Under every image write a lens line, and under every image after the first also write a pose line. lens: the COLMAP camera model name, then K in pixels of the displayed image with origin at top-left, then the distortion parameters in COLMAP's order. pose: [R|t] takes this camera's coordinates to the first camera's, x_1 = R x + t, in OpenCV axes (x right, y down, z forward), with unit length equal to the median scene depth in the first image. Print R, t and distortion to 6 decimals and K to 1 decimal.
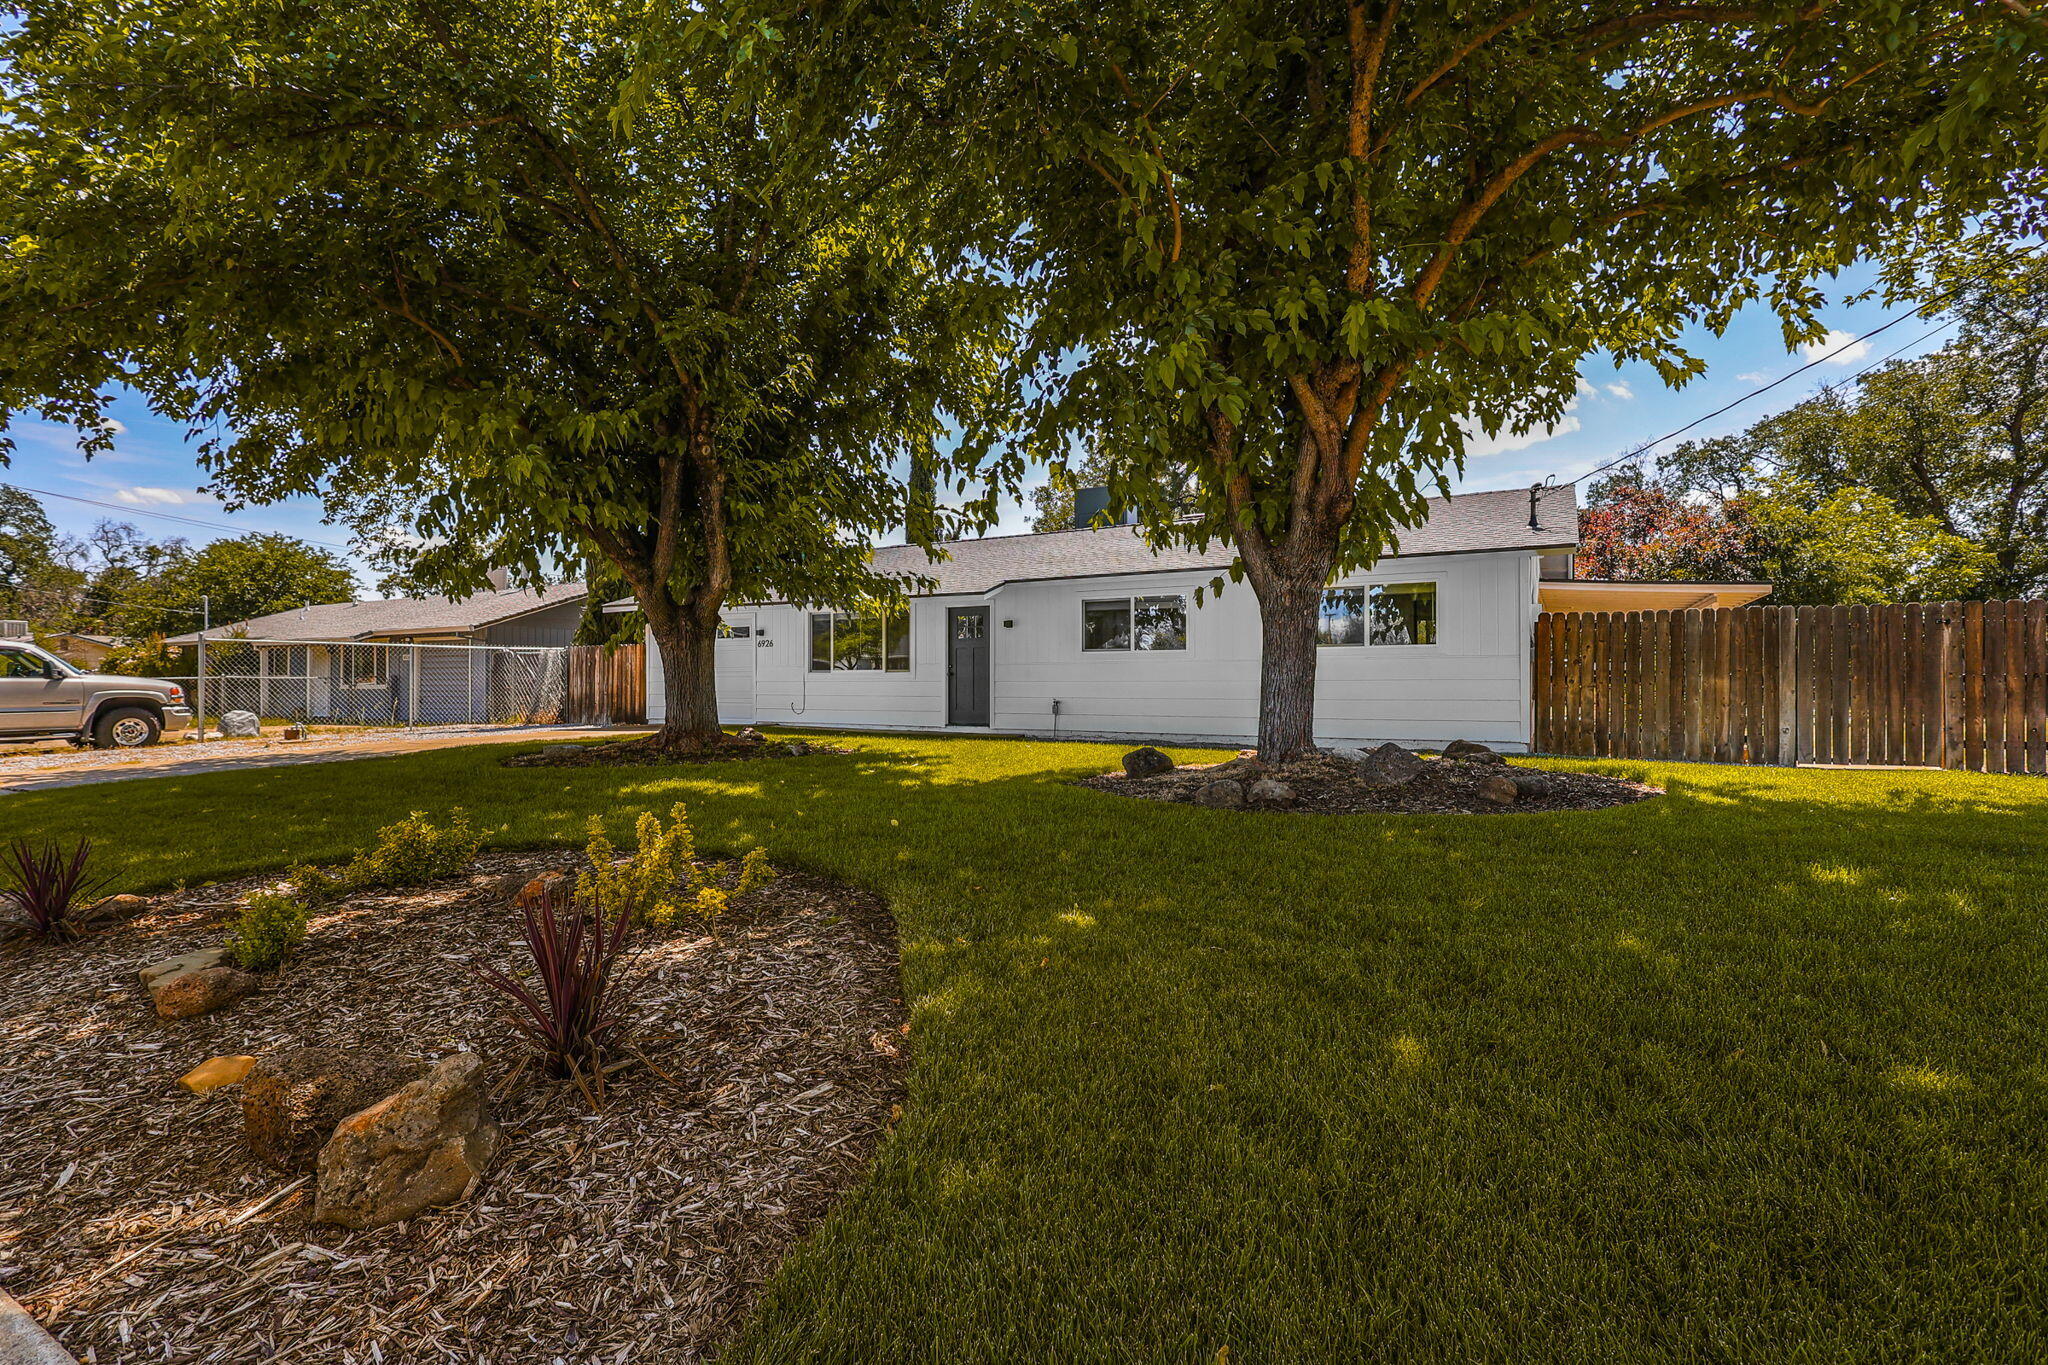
lens RADIAL K [[948.0, 0, 1025.6], [0, 948.0, 681.8], [0, 0, 1]] dist [0.002829, 0.000250]
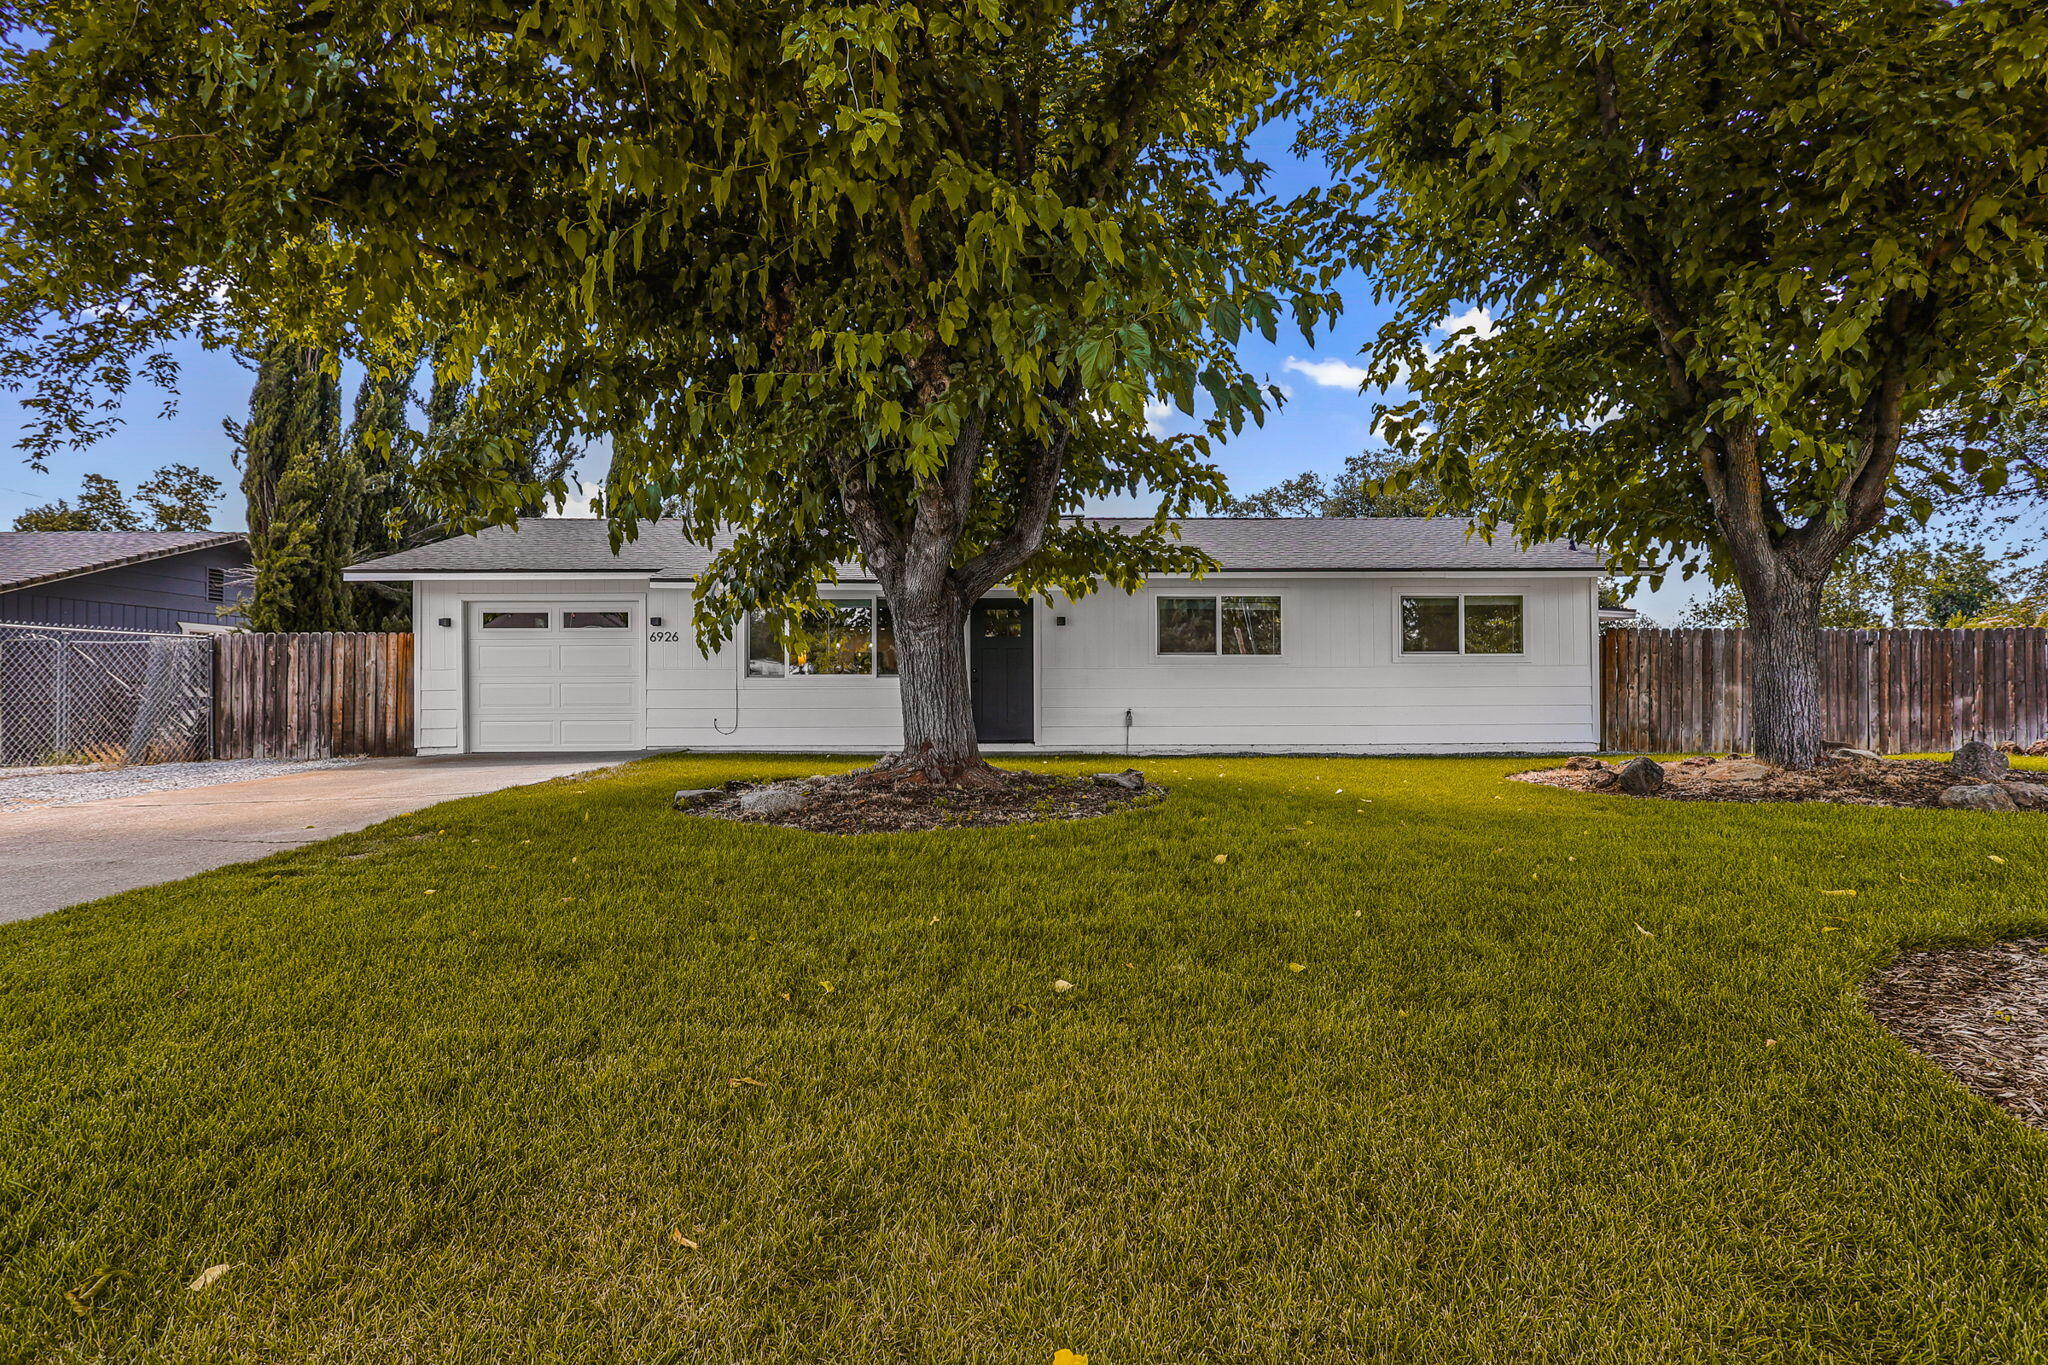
lens RADIAL K [[948.0, 0, 1024.2], [0, 948.0, 682.8], [0, 0, 1]] dist [0.002829, 0.000250]
pose [[0.858737, 0.002143, 0.512412, -0.476541], [0.001936, 0.999971, -0.007427, 0.000433], [-0.512413, 0.007370, 0.858708, 0.282775]]
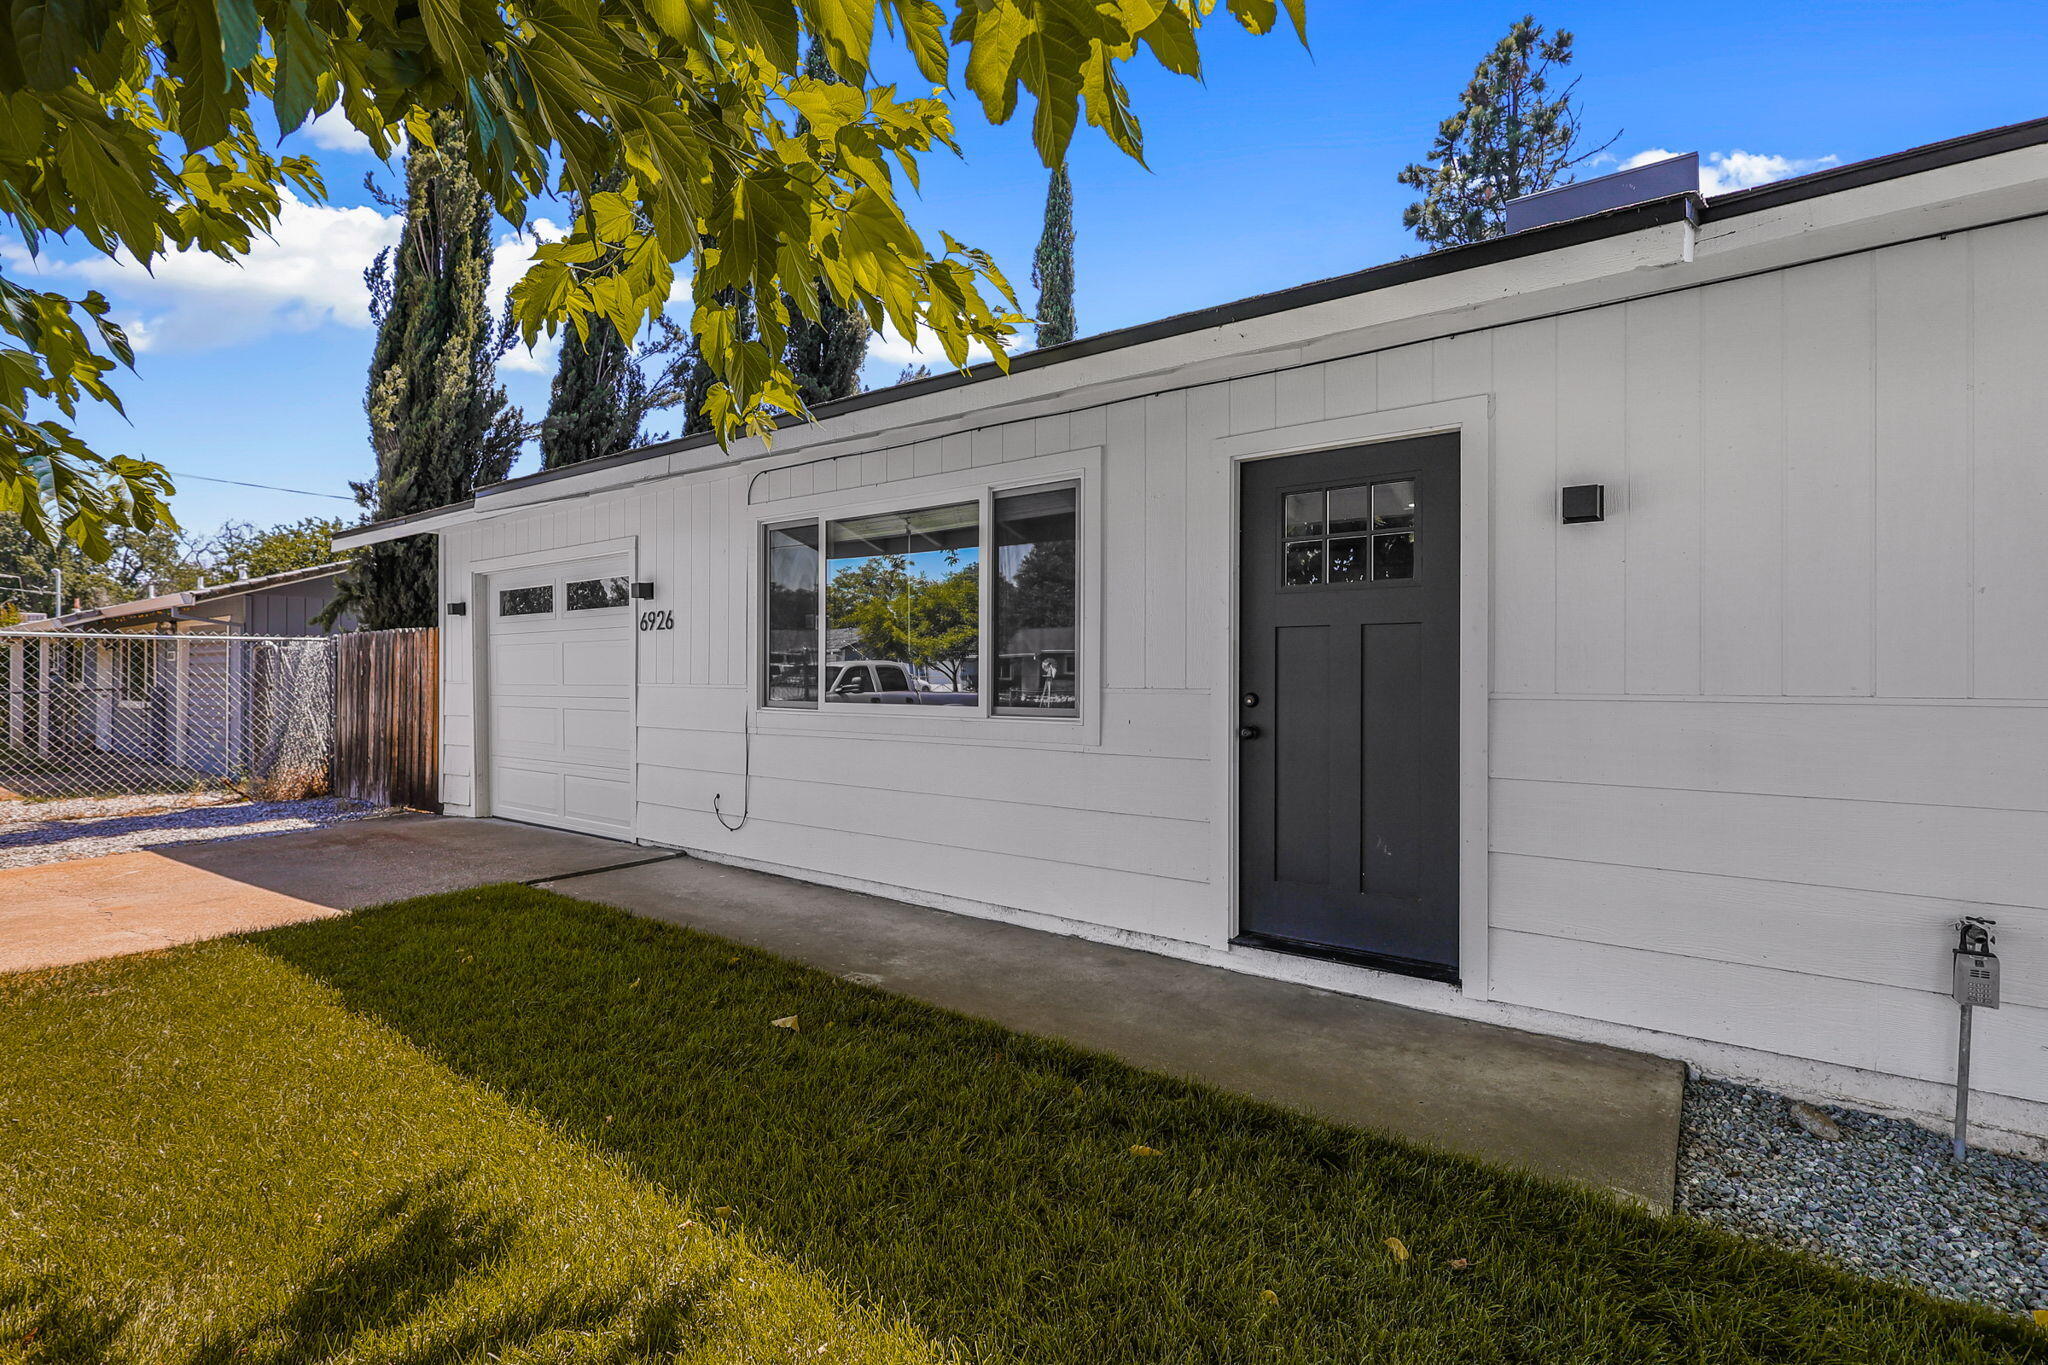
lens RADIAL K [[948.0, 0, 1028.5], [0, 948.0, 682.8], [0, 0, 1]] dist [0.002829, 0.000250]
pose [[0.993718, 0.008876, -0.111563, -0.113410], [-0.009058, 0.999958, -0.001119, -0.020955], [0.111548, 0.002122, 0.993757, 0.771357]]
